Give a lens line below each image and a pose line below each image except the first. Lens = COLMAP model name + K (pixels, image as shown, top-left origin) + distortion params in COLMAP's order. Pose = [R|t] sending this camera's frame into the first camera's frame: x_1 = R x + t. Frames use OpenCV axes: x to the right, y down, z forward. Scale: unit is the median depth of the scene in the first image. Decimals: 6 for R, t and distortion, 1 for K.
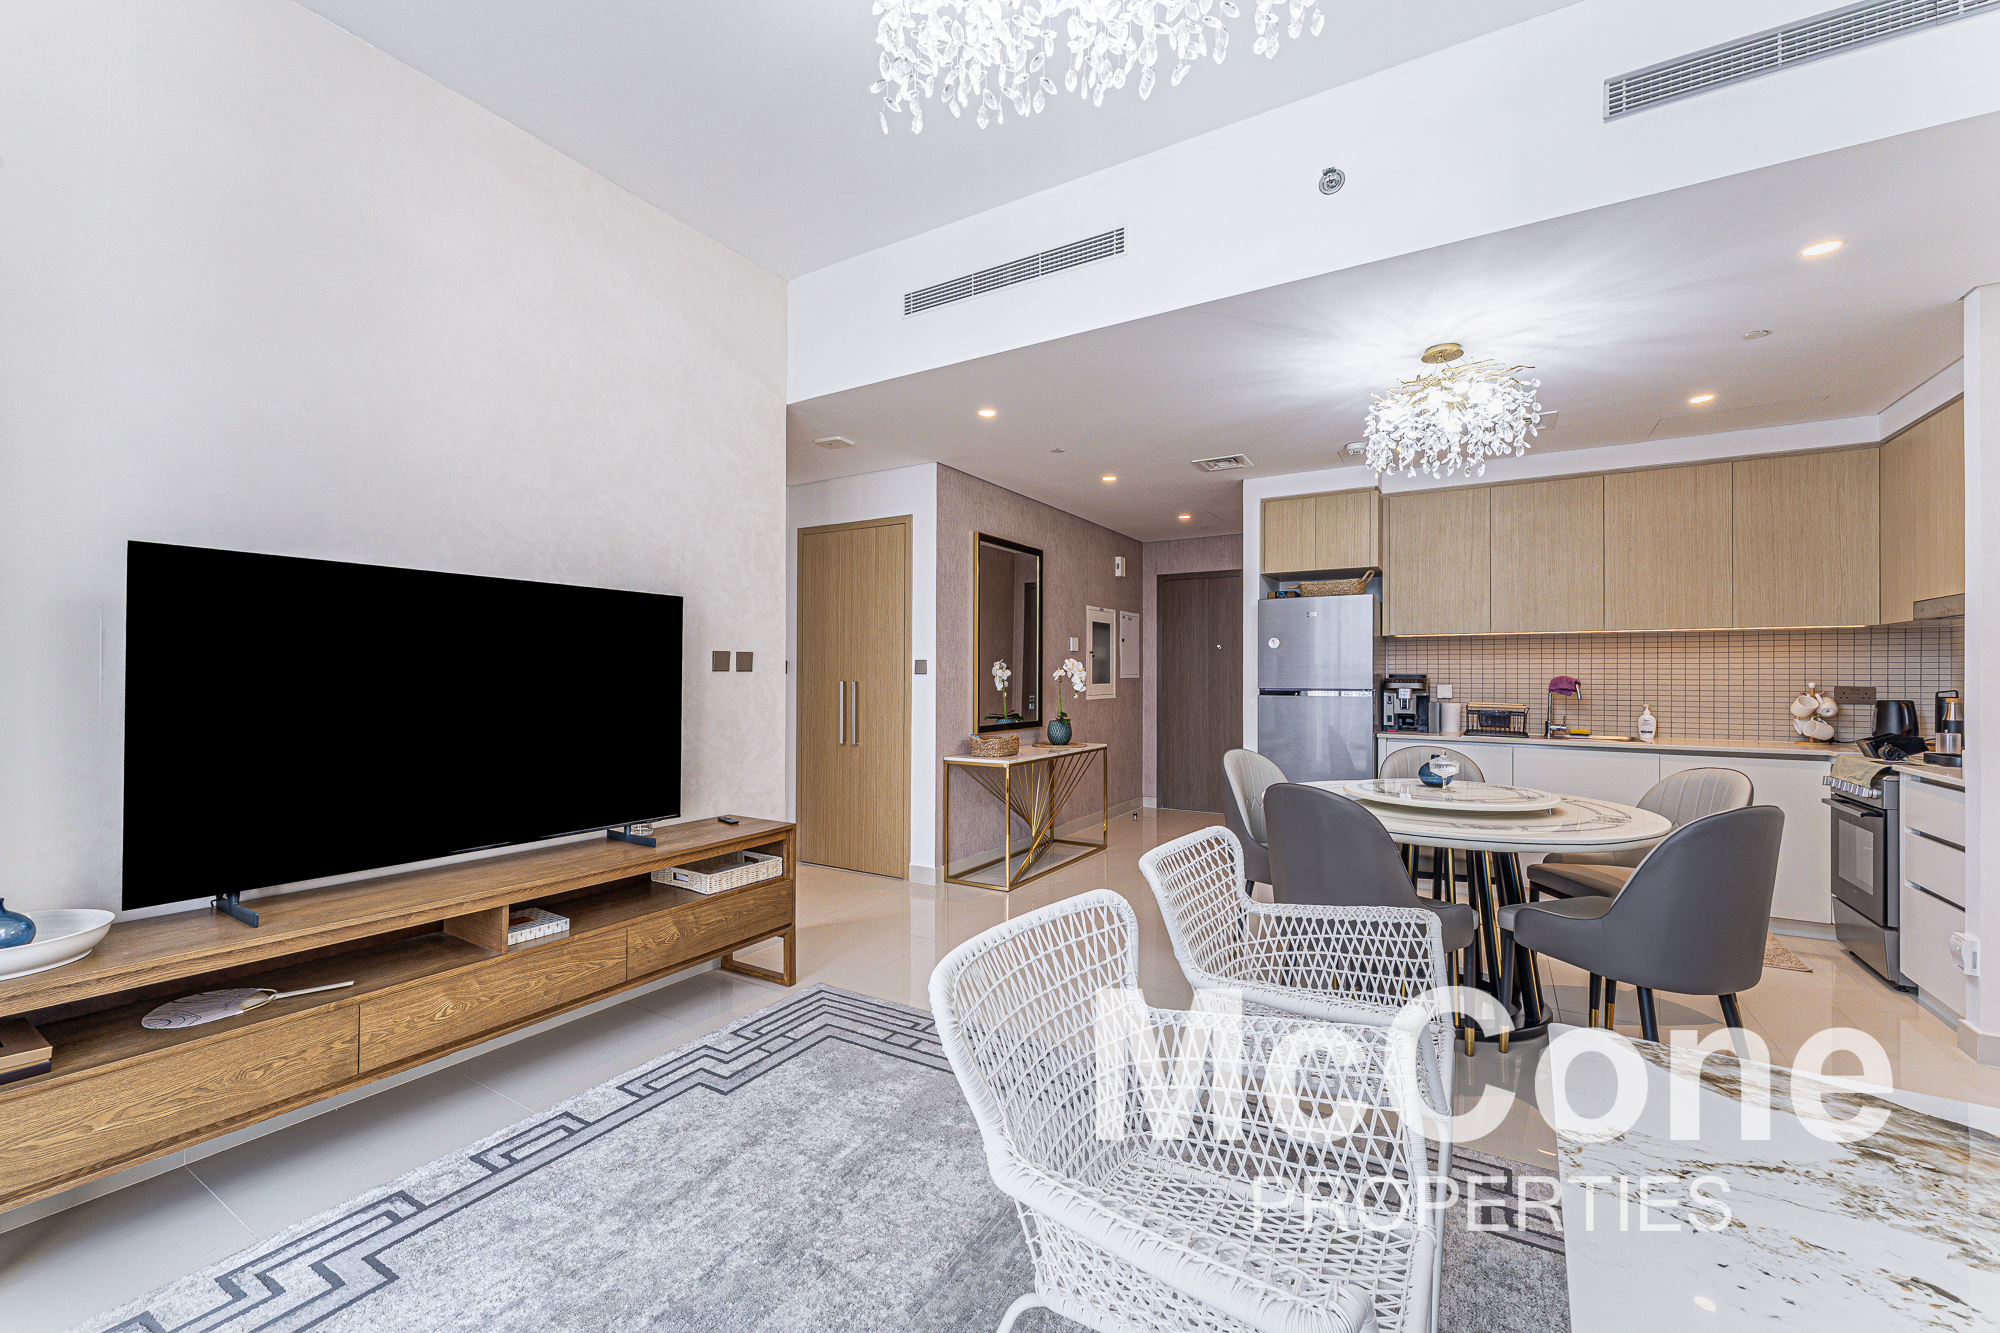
lens RADIAL K [[806.5, 0, 983.0], [0, 806.5, 672.2], [0, 0, 1]] dist [-0.001425, -0.000076]
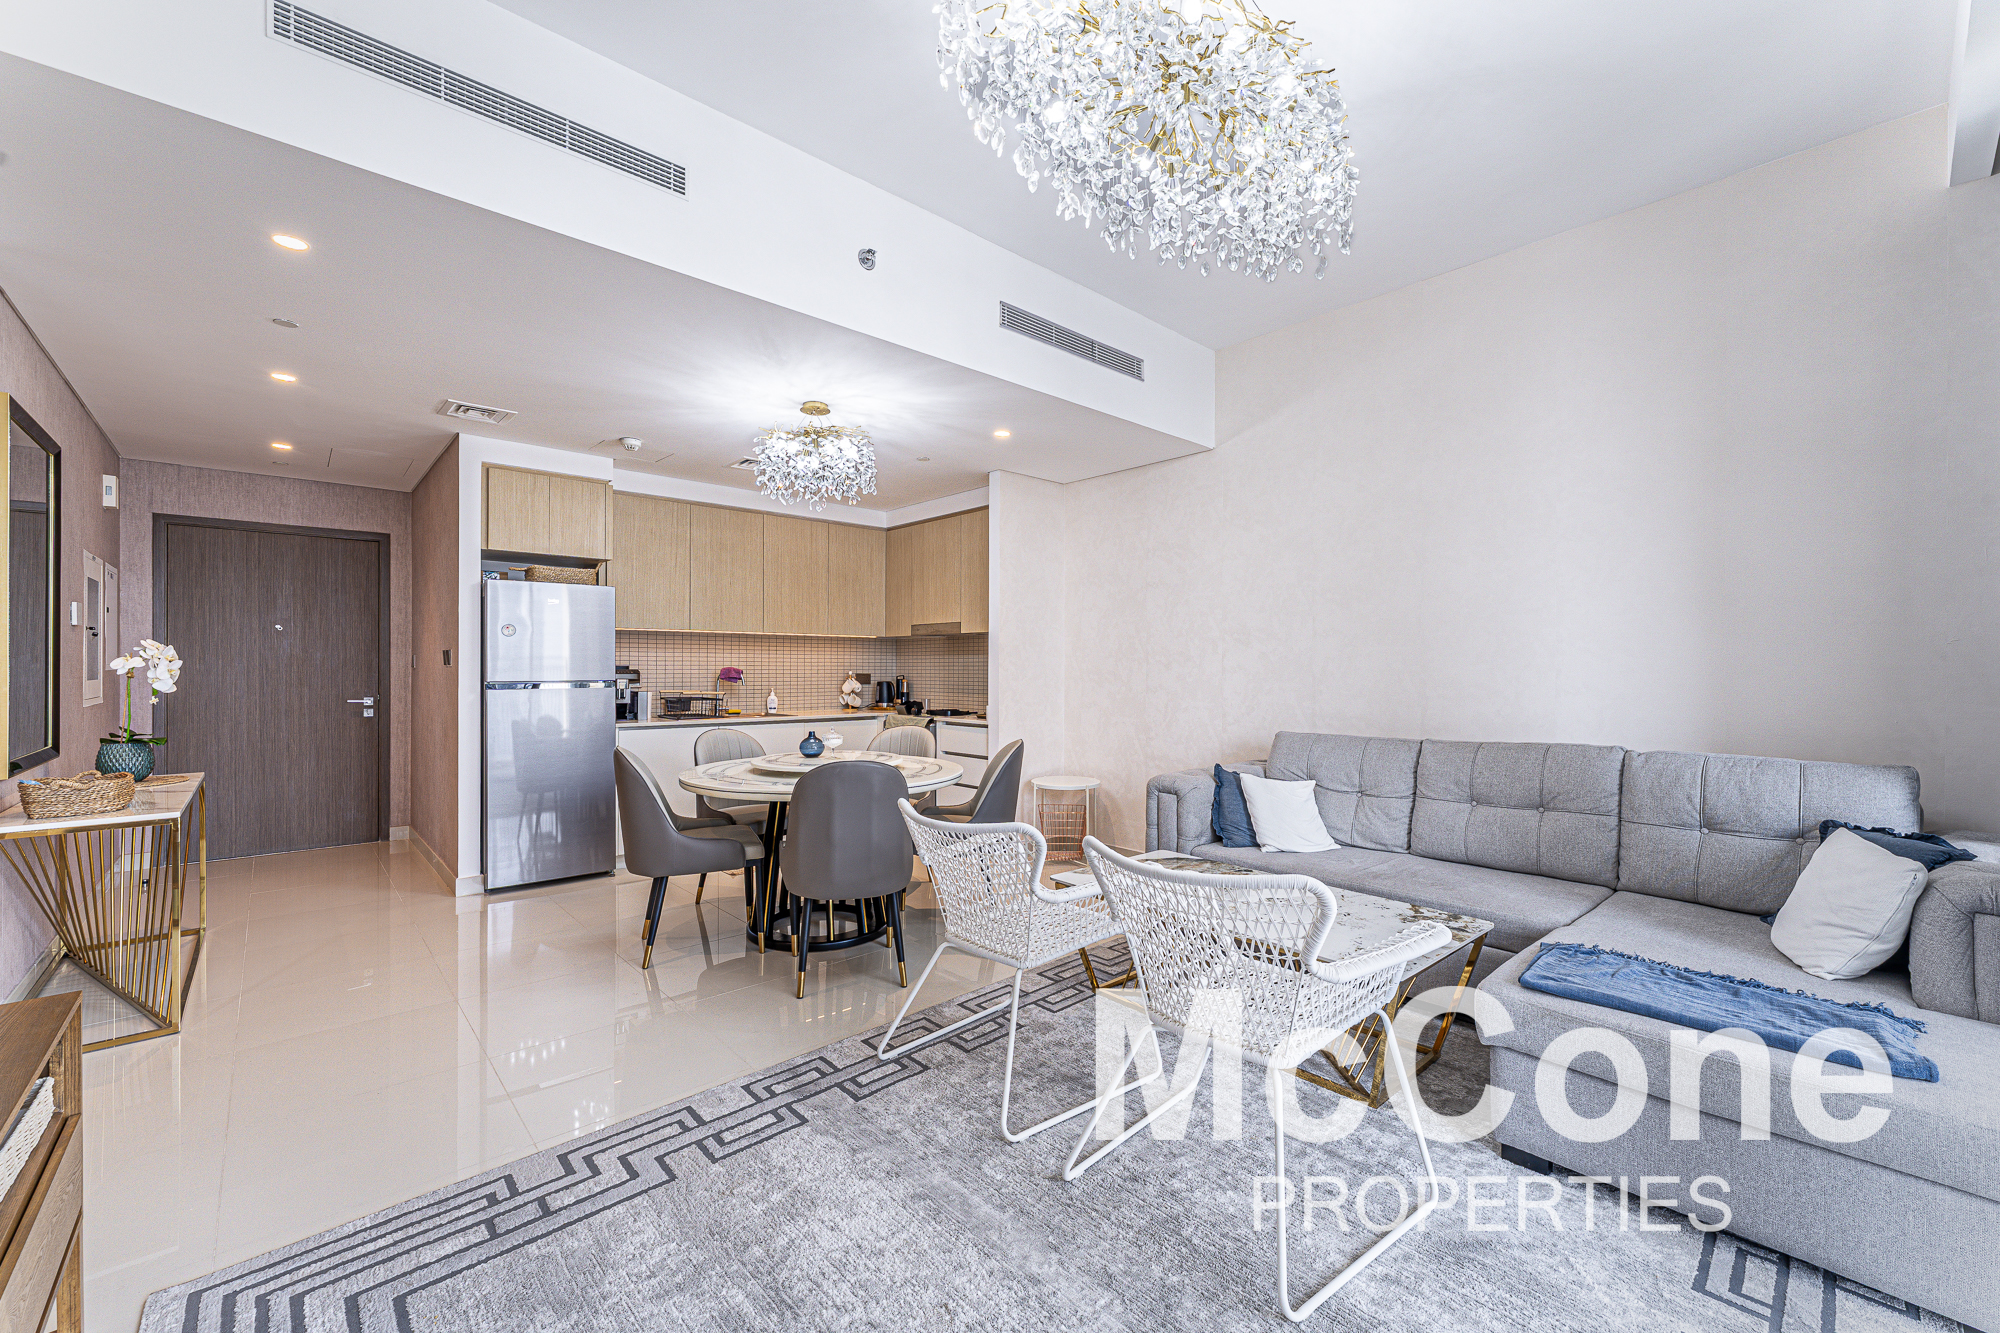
lens RADIAL K [[802.4, 0, 1000.0], [0, 802.4, 666.5], [0, 0, 1]] dist [-0.000627, -0.000192]
pose [[0.270660, 0.000138, 0.962675, -0.385665], [-0.004693, 0.999988, 0.001176, 0.000680], [-0.962664, -0.004836, 0.270657, 0.272305]]
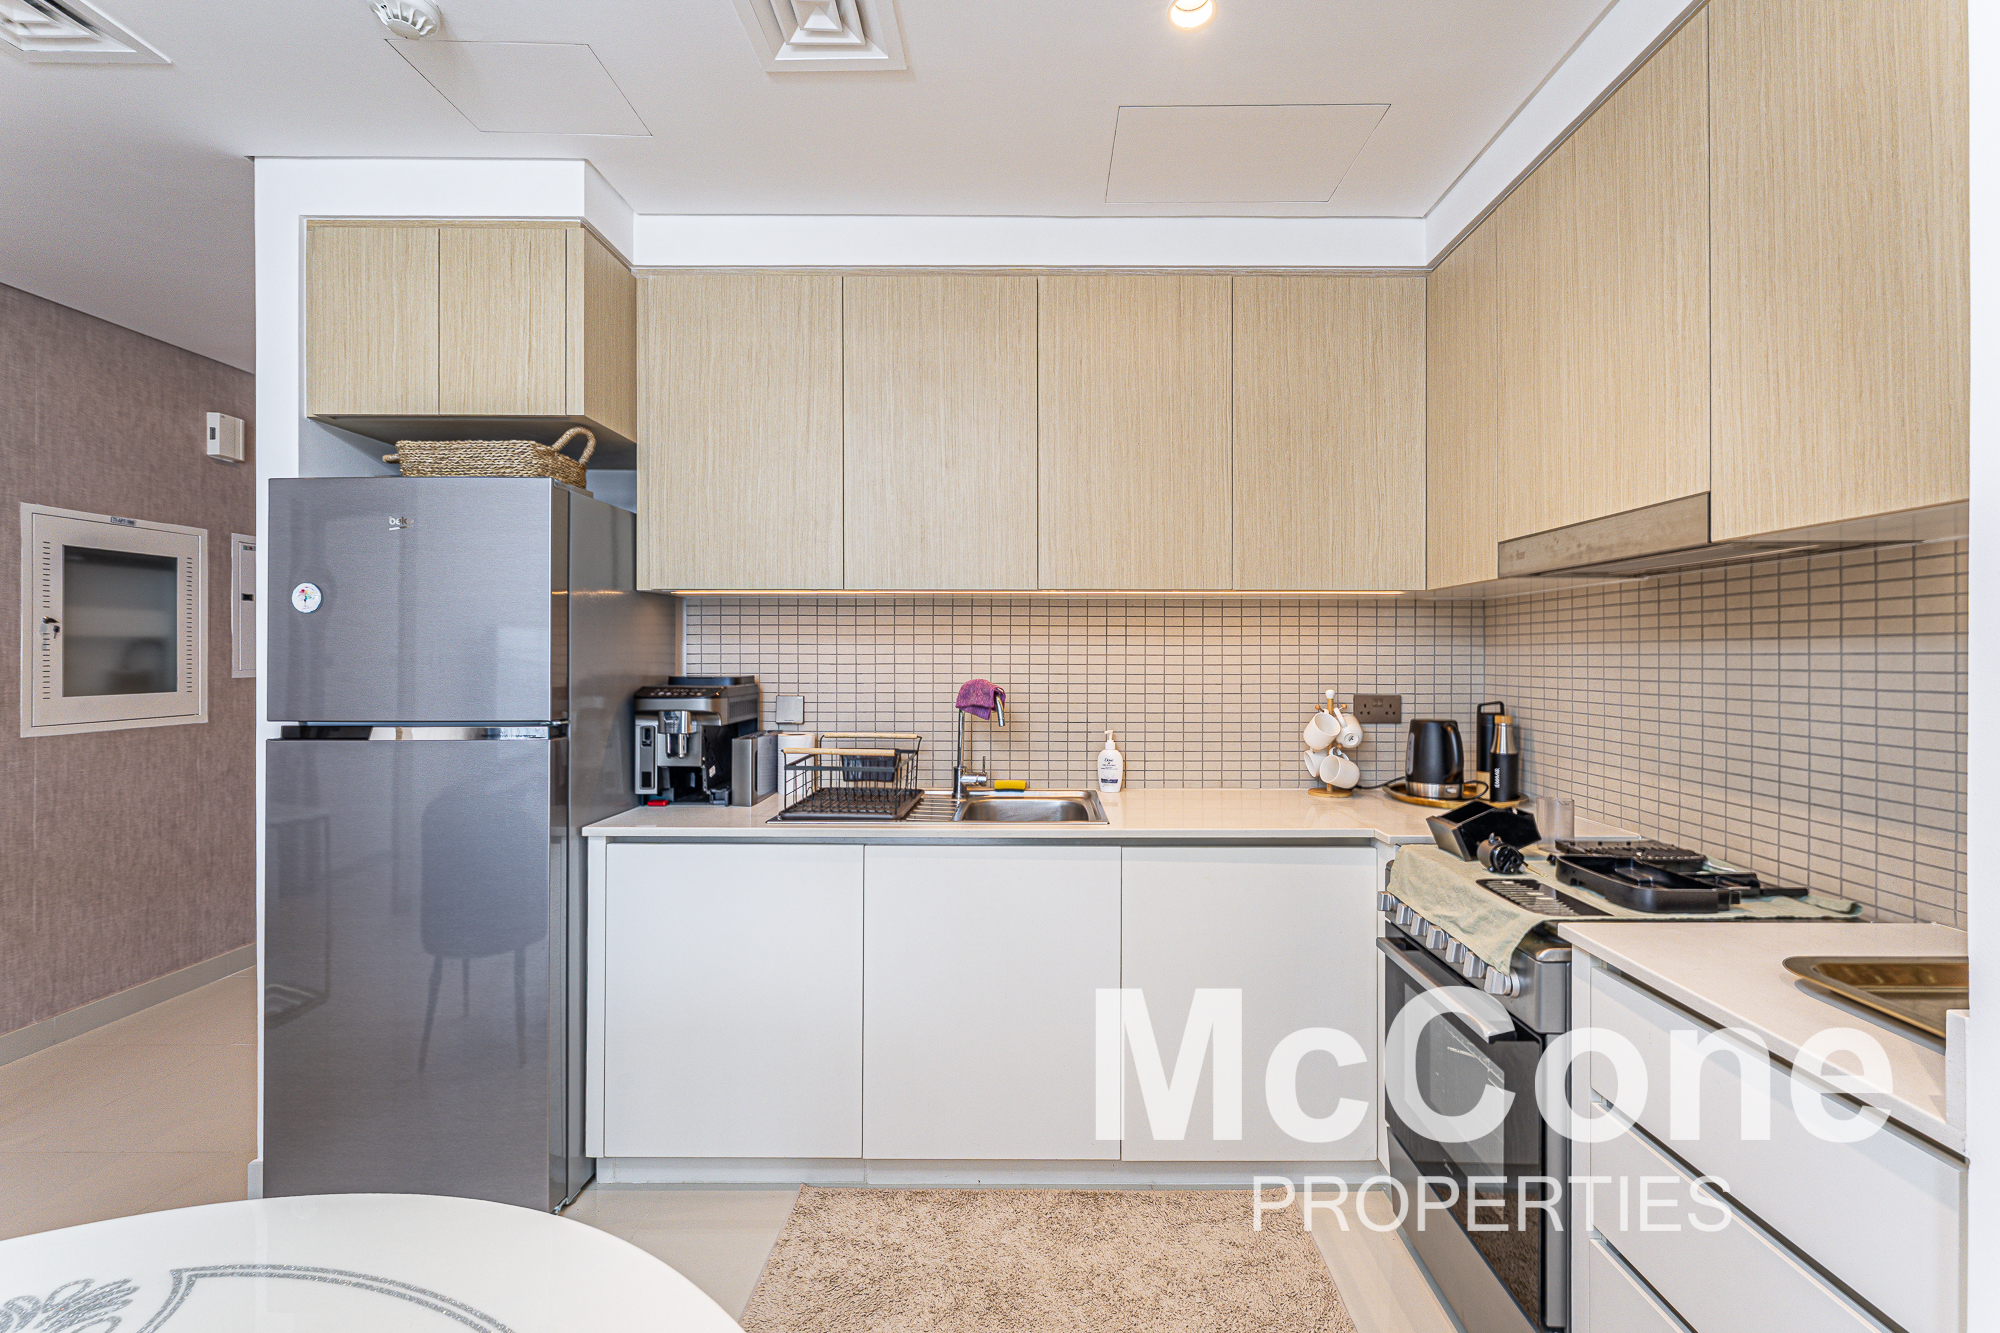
lens RADIAL K [[839.7, 0, 1033.4], [0, 839.7, 656.0], [0, 0, 1]] dist [0.000558, 0.000024]
pose [[0.847054, -0.001477, 0.531505, 0.492678], [-0.000648, 0.999993, 0.003812, -0.012559], [-0.531506, -0.003574, 0.847047, 0.562811]]
